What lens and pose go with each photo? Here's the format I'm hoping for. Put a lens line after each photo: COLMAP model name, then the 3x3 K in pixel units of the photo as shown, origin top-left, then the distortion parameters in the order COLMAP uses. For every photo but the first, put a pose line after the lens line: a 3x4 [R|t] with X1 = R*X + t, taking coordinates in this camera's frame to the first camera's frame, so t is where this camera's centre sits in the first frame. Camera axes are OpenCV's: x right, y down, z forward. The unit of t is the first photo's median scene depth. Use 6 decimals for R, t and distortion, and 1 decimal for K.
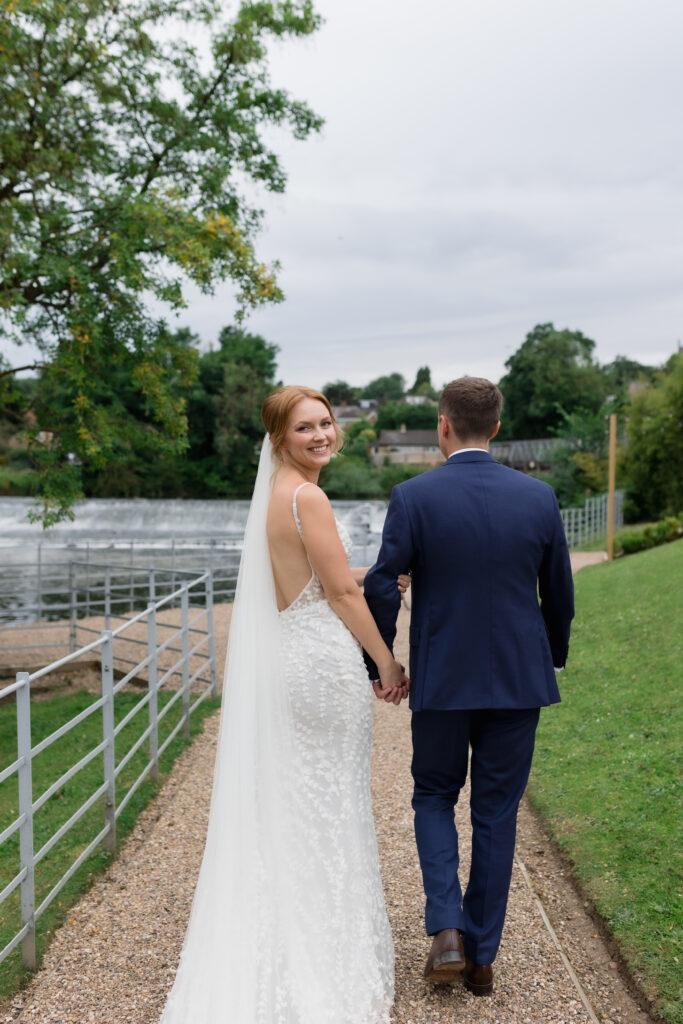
lens RADIAL K [[1050.3, 0, 351.0], [0, 1050.3, 512.3], [0, 0, 1]] dist [0.001721, -0.004475]
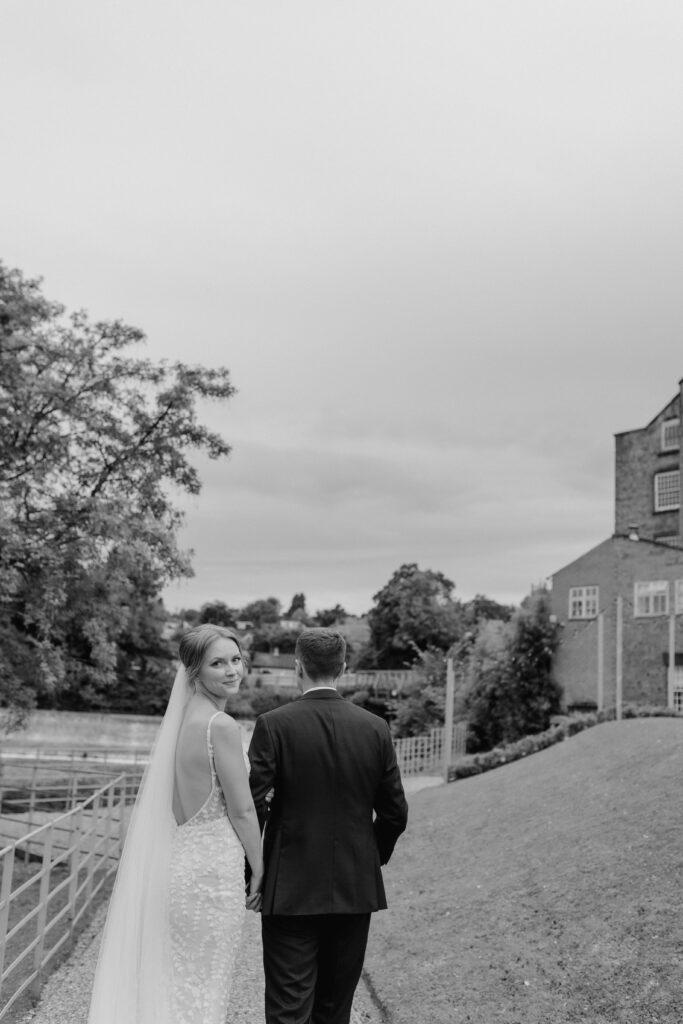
lens RADIAL K [[1004.9, 0, 358.1], [0, 1004.9, 516.6], [0, 0, 1]] dist [-0.001858, -0.005066]
pose [[0.990136, 0.070272, 0.121210, -0.004556], [-0.043083, 0.975915, -0.213855, -0.000772], [-0.133319, 0.206523, 0.969316, -0.099167]]
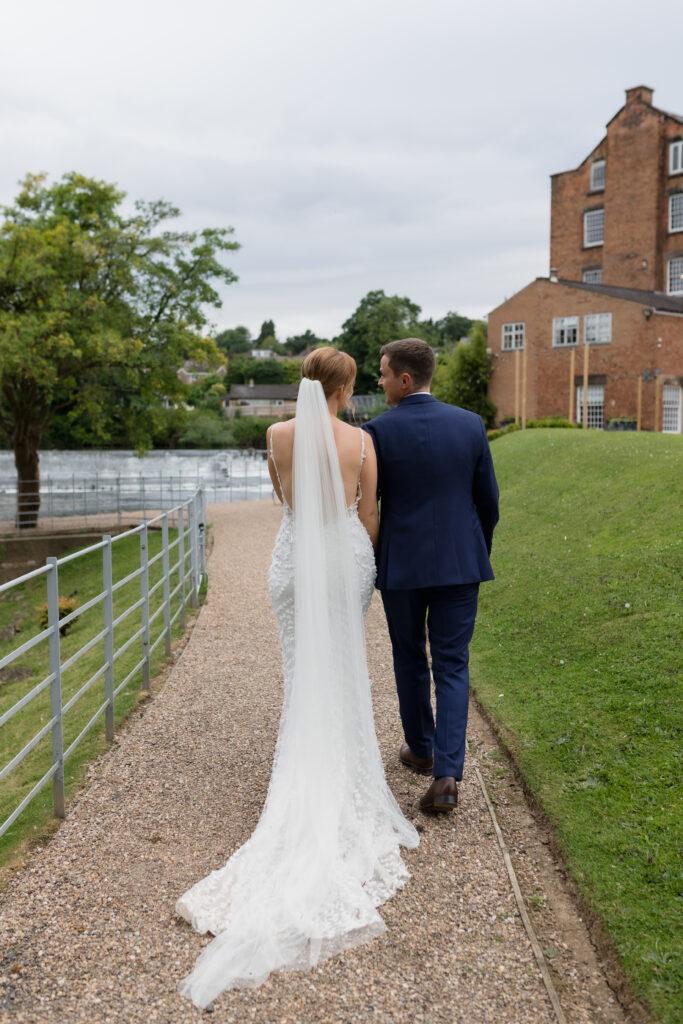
lens RADIAL K [[1028.5, 0, 337.9], [0, 1028.5, 530.0], [0, 0, 1]] dist [-0.002657, 0.011744]
pose [[0.990761, -0.021545, 0.133896, -0.038811], [0.012575, 0.997641, 0.067486, 0.006066], [-0.135034, -0.065179, 0.988695, -0.392878]]
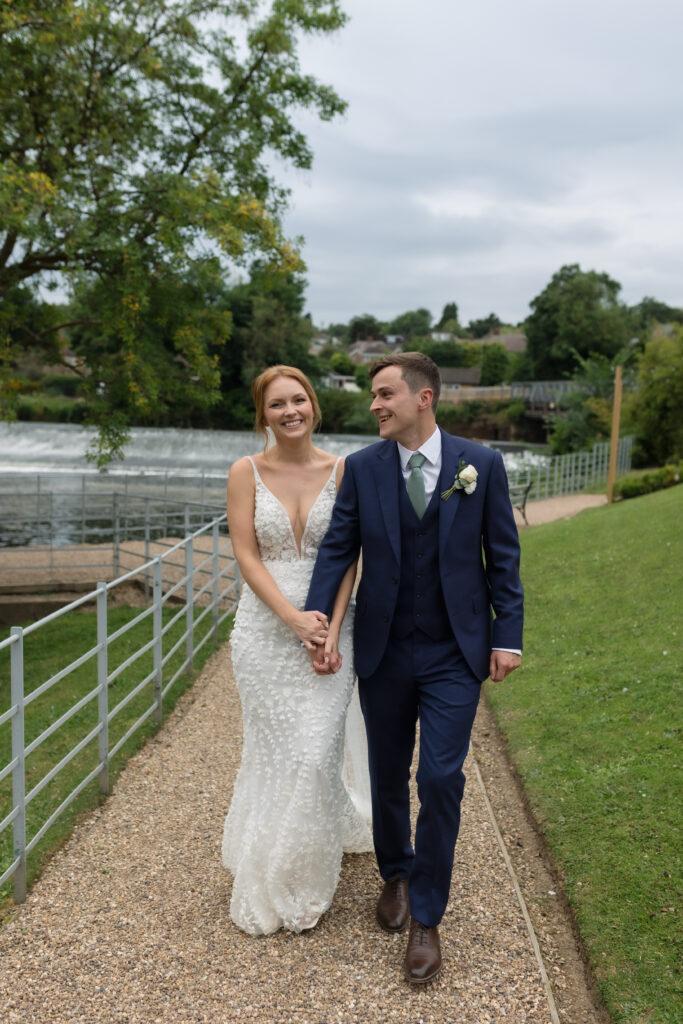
lens RADIAL K [[1028.5, 0, 337.9], [0, 1028.5, 530.0], [0, 0, 1]] dist [-0.002657, 0.011744]
pose [[0.998959, 0.031961, -0.032543, 0.004506], [-0.029186, 0.996169, 0.082435, -0.004325], [0.035053, -0.081400, 0.996065, -0.038663]]
